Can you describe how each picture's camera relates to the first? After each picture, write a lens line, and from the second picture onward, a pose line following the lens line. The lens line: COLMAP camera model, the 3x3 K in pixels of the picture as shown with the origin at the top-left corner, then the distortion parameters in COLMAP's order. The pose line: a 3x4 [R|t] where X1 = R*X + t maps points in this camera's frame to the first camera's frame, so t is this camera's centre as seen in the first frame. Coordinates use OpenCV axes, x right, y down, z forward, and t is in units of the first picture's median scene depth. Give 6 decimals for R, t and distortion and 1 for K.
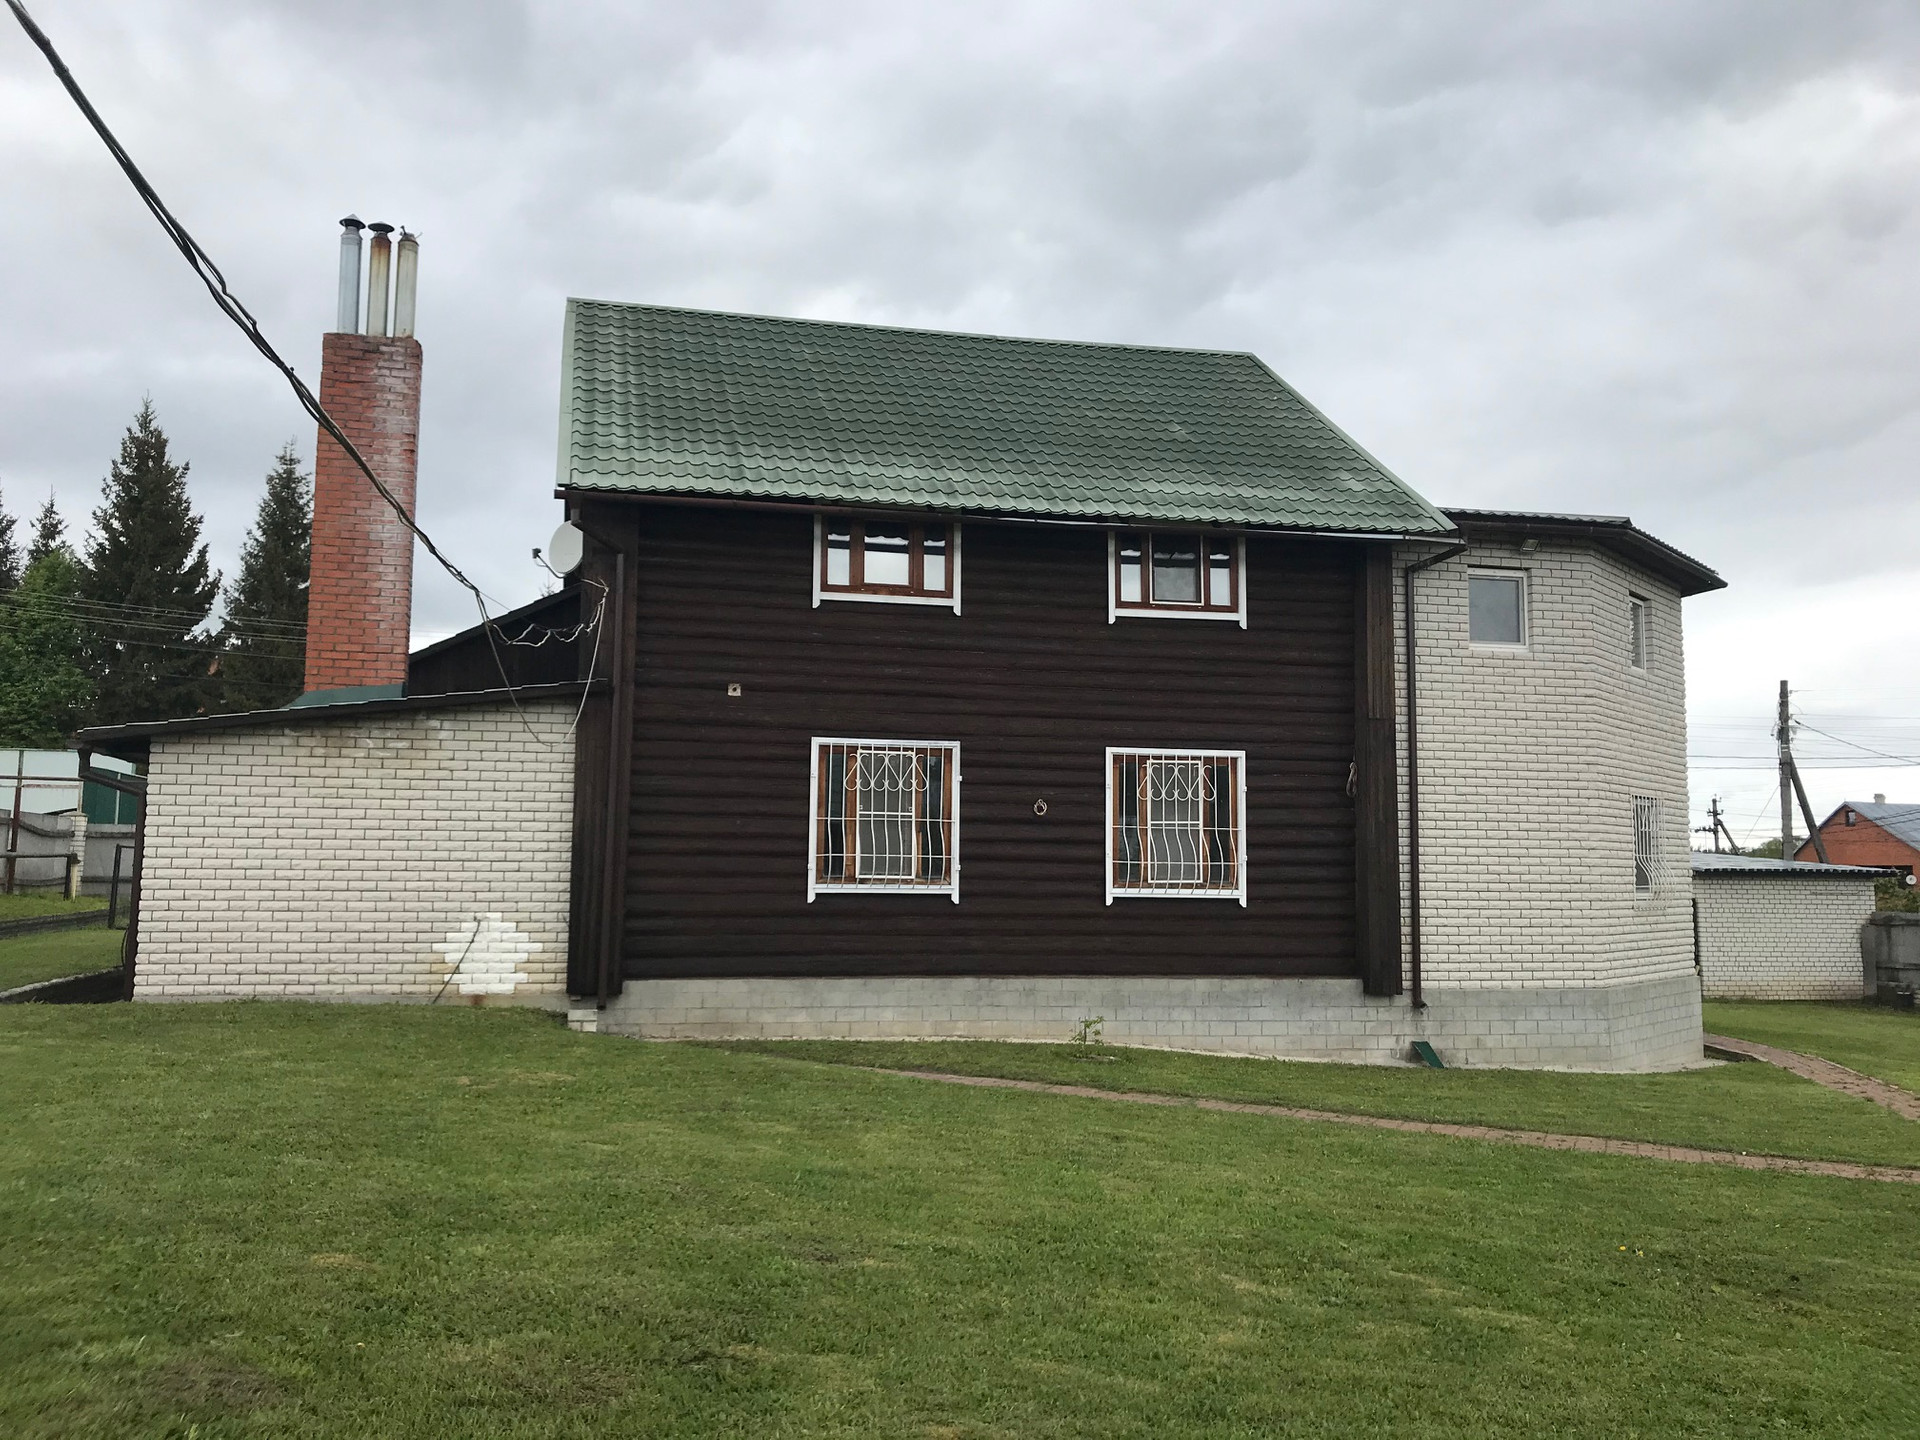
lens RADIAL K [[1565.5, 0, 968.5], [0, 1565.5, 681.9], [0, 0, 1]] dist [0.086582, -0.236843]
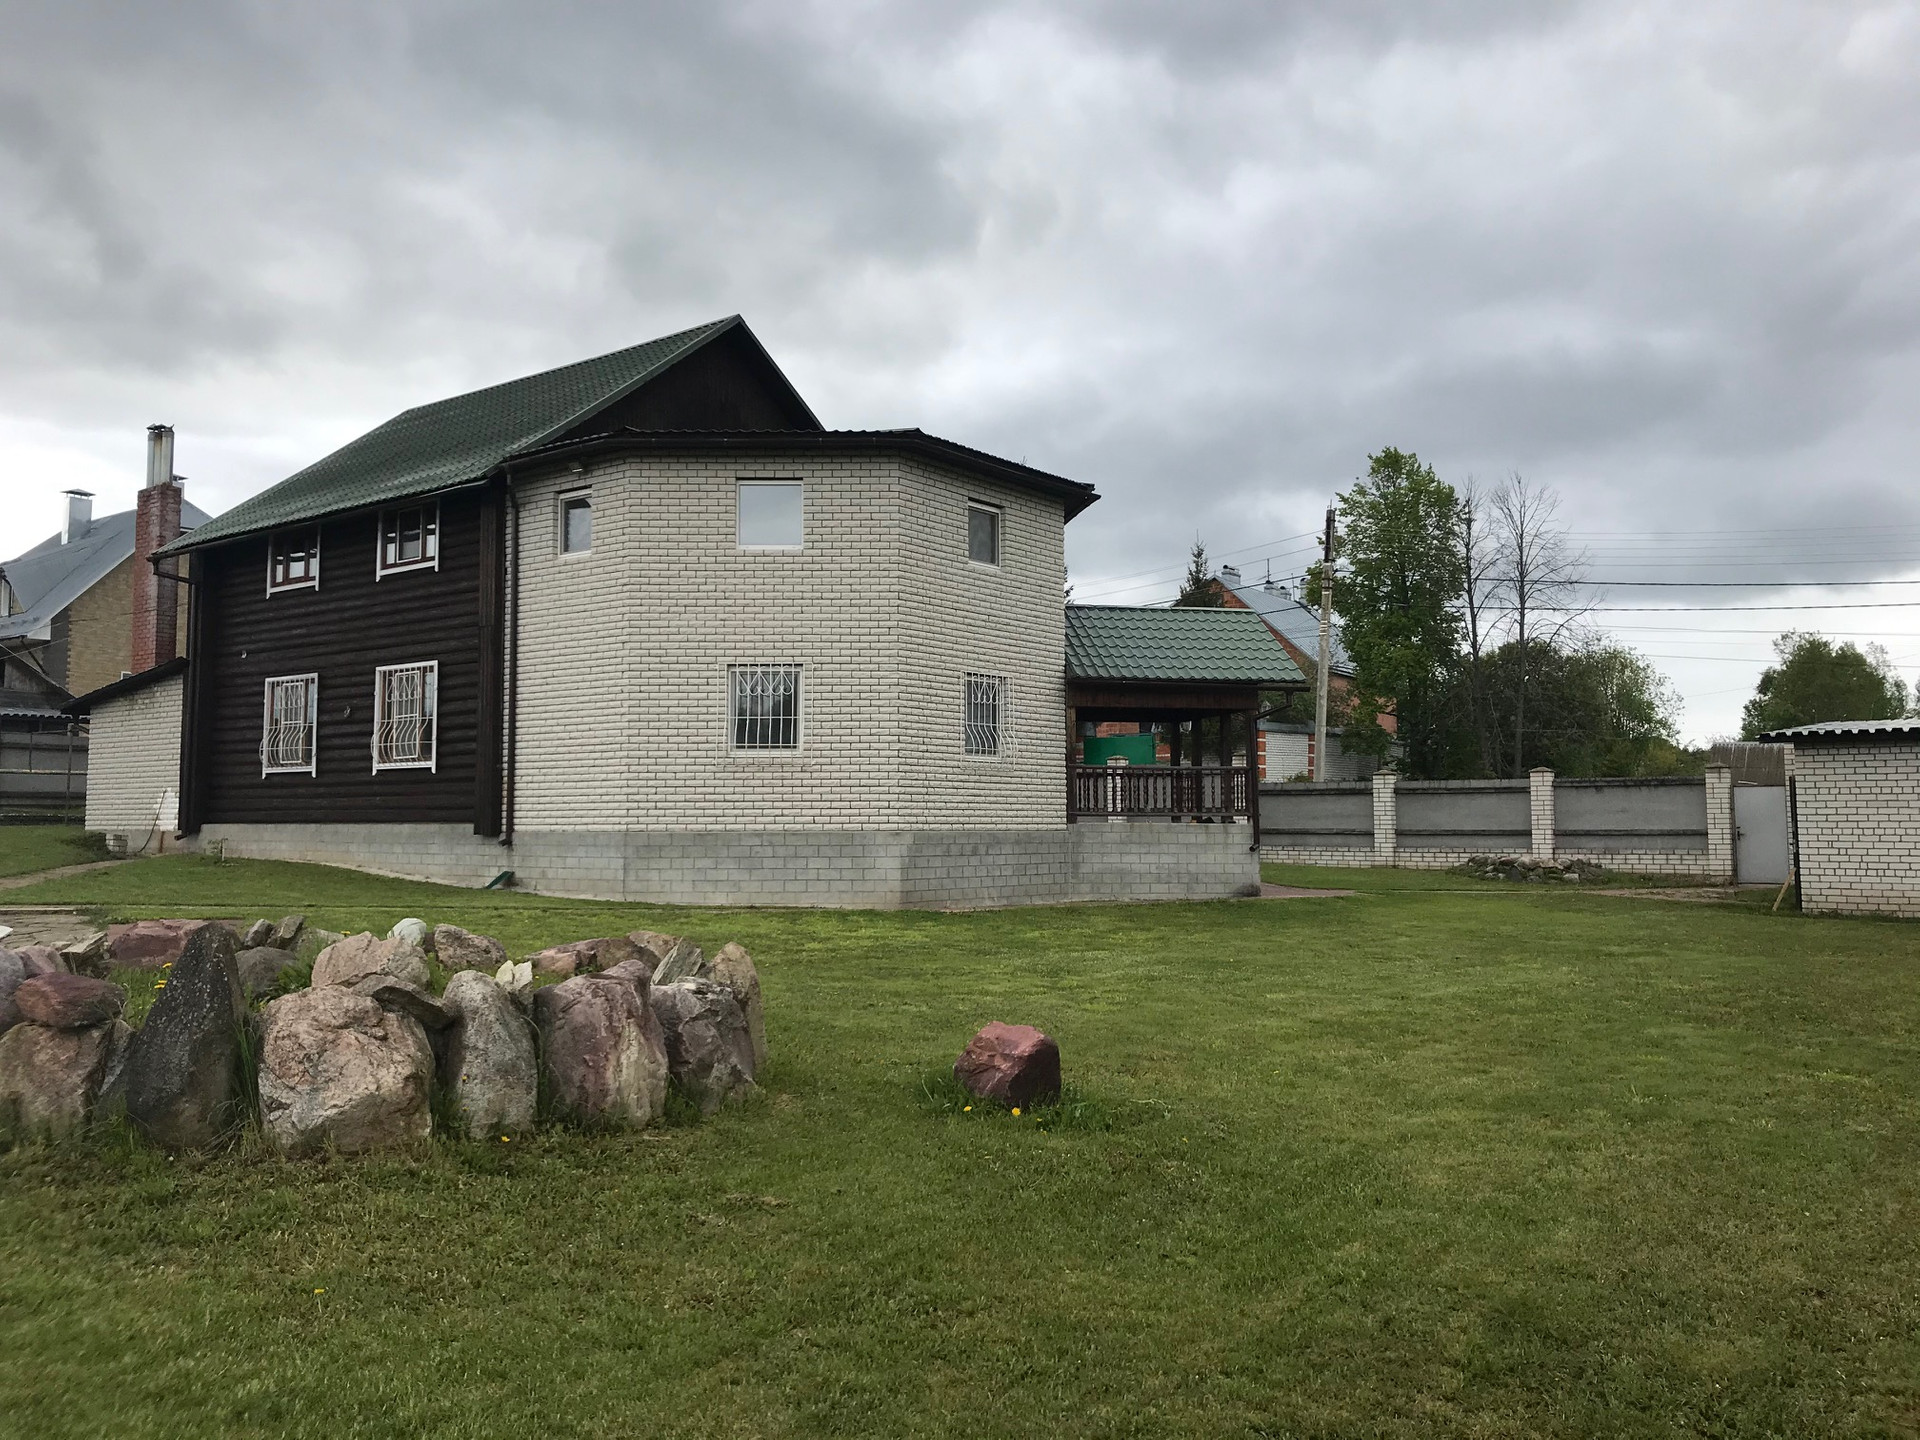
lens RADIAL K [[1547.8, 0, 952.9], [0, 1547.8, 687.3], [0, 0, 1]] dist [0.068265, -0.115792]
pose [[0.640429, -0.080172, -0.763821, 1.572191], [0.100429, 0.994739, -0.020205, 0.146222], [0.761423, -0.063770, 0.645111, 0.483122]]
